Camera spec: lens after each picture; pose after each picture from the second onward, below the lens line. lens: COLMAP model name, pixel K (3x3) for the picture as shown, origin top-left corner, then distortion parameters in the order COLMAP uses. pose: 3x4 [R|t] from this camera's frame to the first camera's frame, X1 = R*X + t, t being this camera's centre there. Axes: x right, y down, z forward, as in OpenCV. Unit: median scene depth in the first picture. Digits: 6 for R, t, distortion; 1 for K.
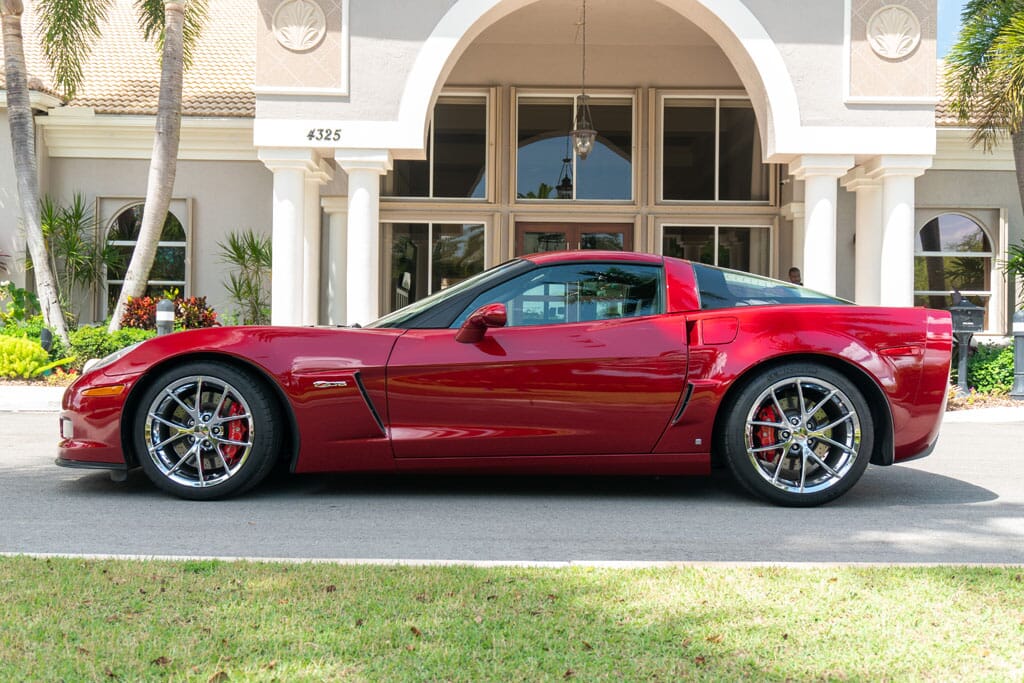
lens RADIAL K [[1080.1, 0, 507.5], [0, 1080.1, 341.3], [0, 0, 1]] dist [-0.002650, 0.000000]
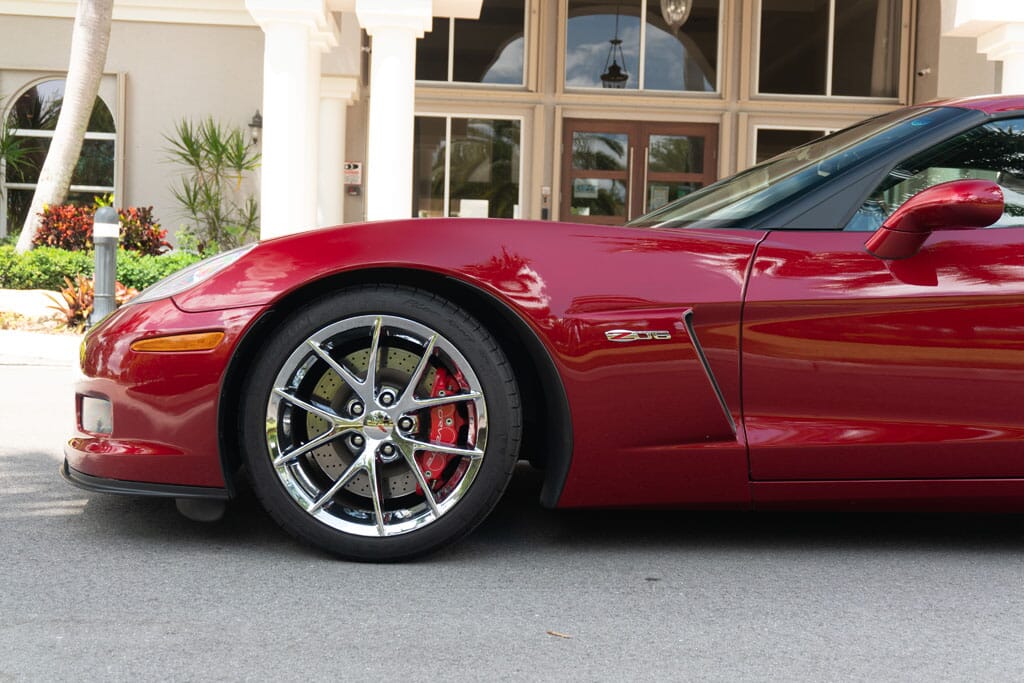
lens RADIAL K [[1267.2, 0, 513.4], [0, 1267.2, 345.4], [0, 0, 1]] dist [0.032316, 0.000000]
pose [[0.998596, 0.016265, 0.050411, -0.095694], [-0.018769, 0.998593, 0.049596, 0.006038], [-0.049534, -0.050472, 0.997496, 0.156512]]
